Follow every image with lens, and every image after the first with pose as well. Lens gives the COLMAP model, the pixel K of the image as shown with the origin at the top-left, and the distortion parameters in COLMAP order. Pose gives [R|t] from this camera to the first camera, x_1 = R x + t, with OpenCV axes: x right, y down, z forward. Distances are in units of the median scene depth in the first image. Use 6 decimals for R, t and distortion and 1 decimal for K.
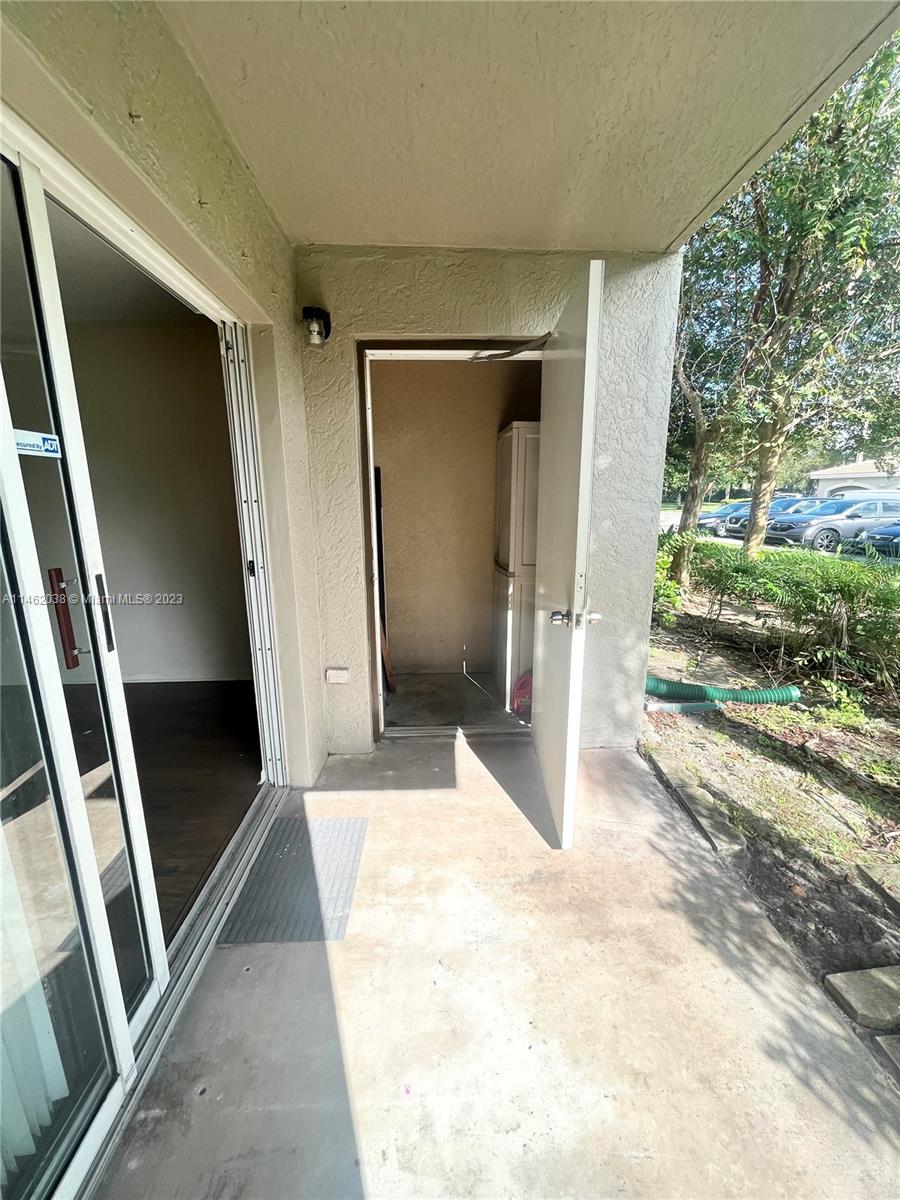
lens RADIAL K [[485.1, 0, 450.0], [0, 485.1, 600.0], [0, 0, 1]] dist [-0.001143, -0.000332]
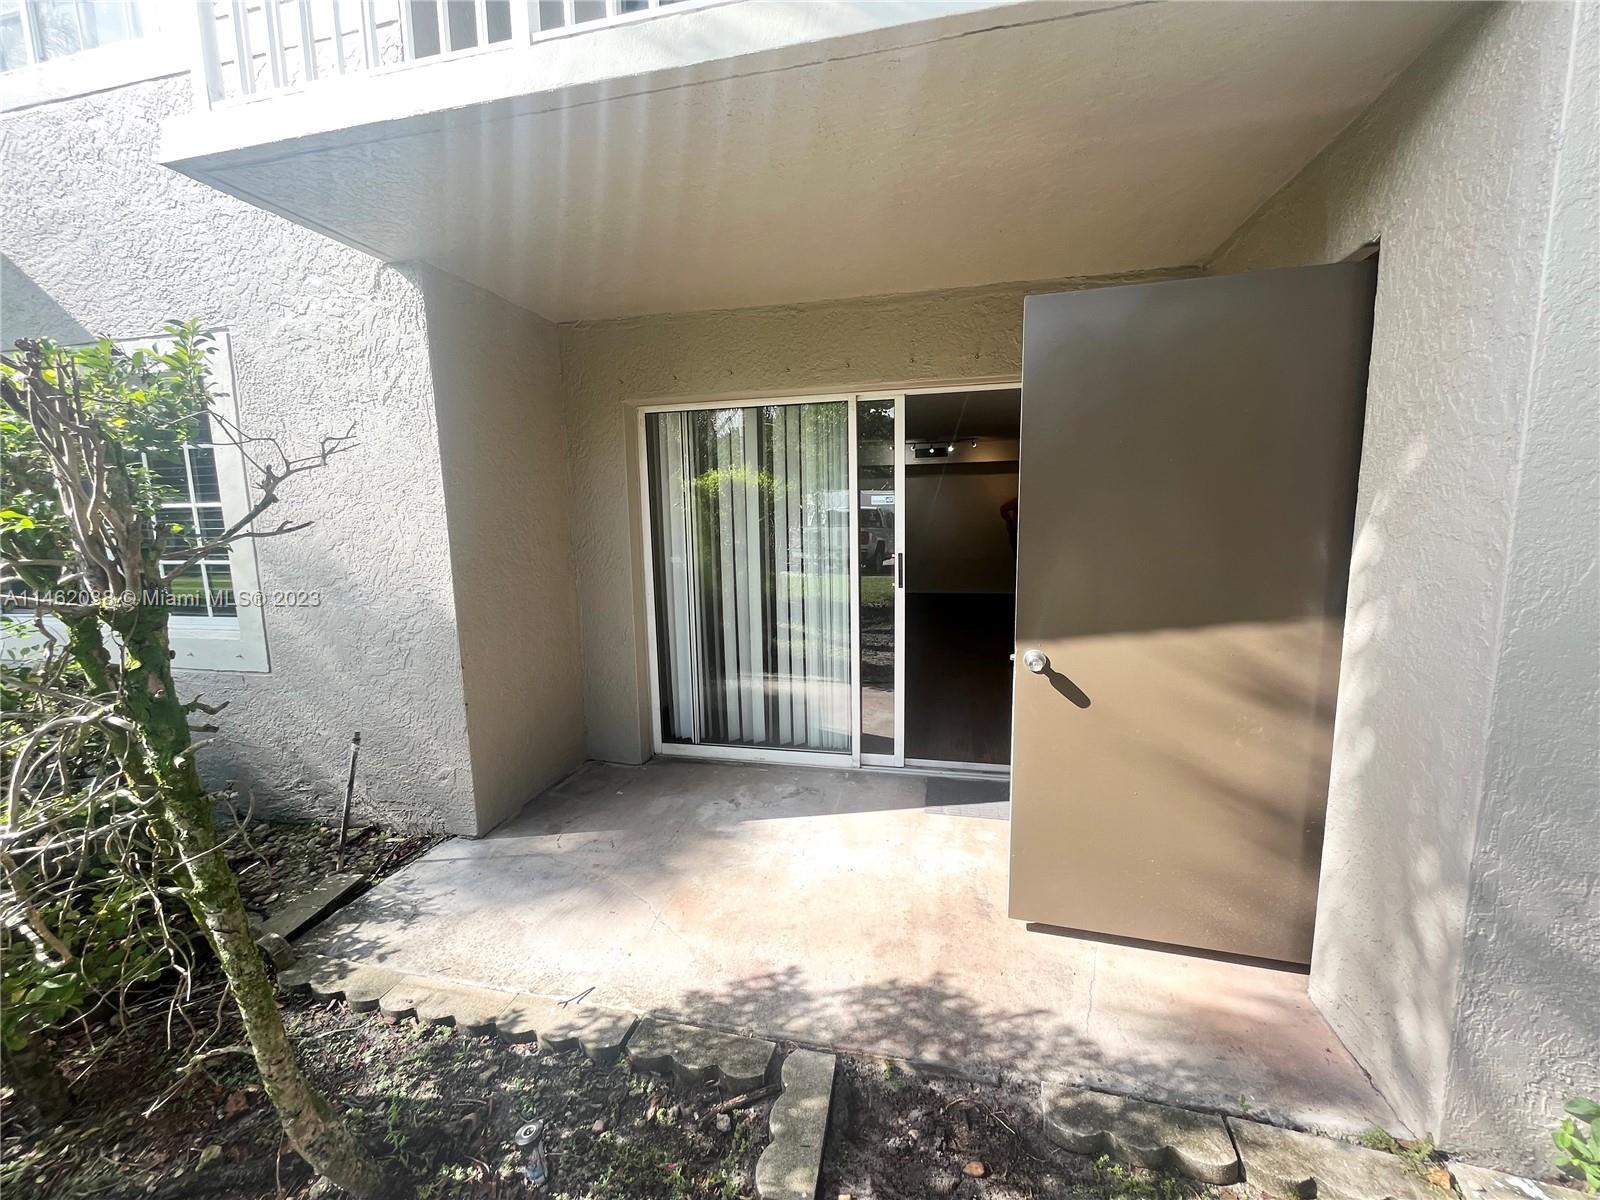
lens RADIAL K [[649.5, 0, 806.6], [0, 649.5, 599.8], [0, 0, 1]] dist [-0.000596, -0.000122]
pose [[-0.254148, 0.145358, -0.956180, 1.603265], [-0.183617, 0.963409, 0.195262, -0.240331], [0.949575, 0.225196, -0.218159, 0.895613]]
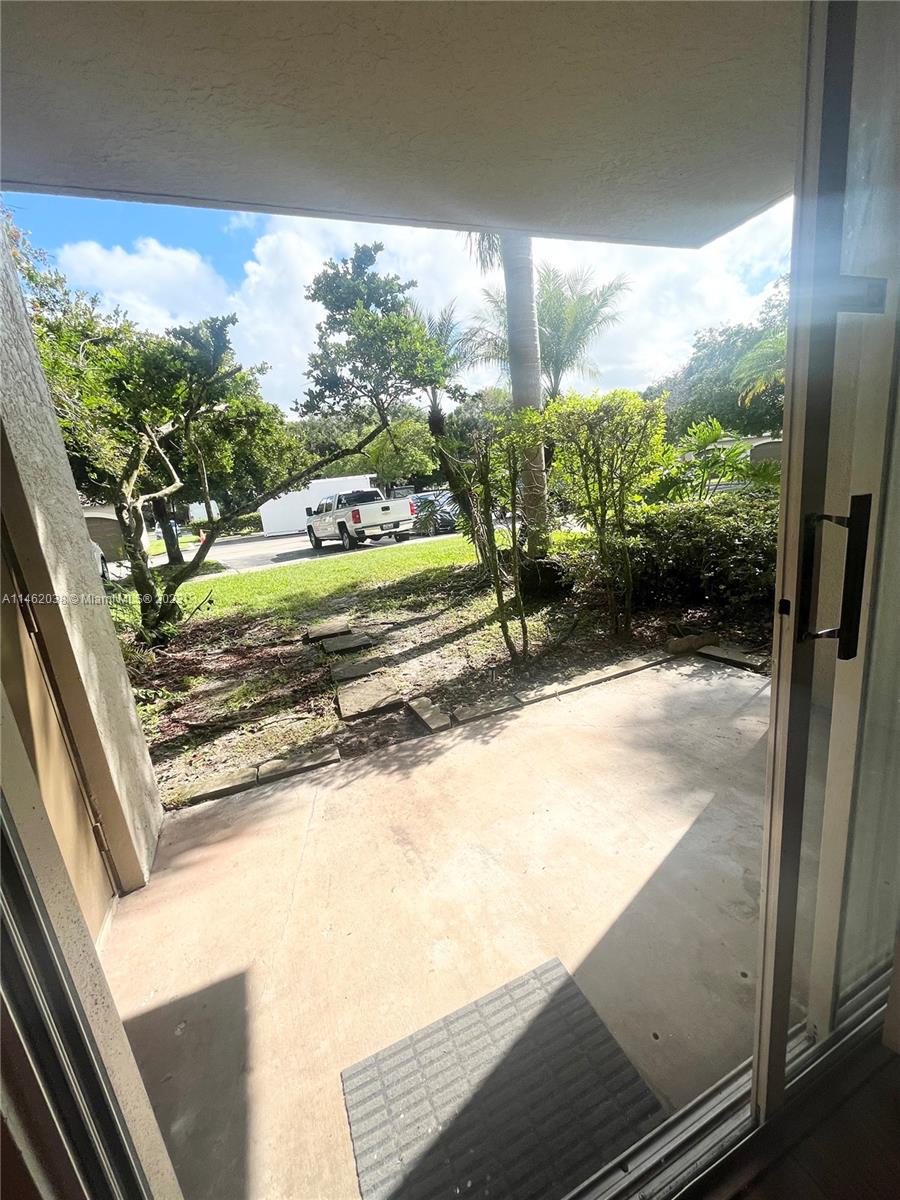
lens RADIAL K [[485.1, 0, 450.0], [0, 485.1, 600.0], [0, 0, 1]] dist [-0.001143, -0.000332]
pose [[-0.354221, -0.170340, 0.919517, -0.802101], [0.305463, 0.908261, 0.285927, -0.183760], [-0.883866, 0.382160, -0.269693, 1.101465]]
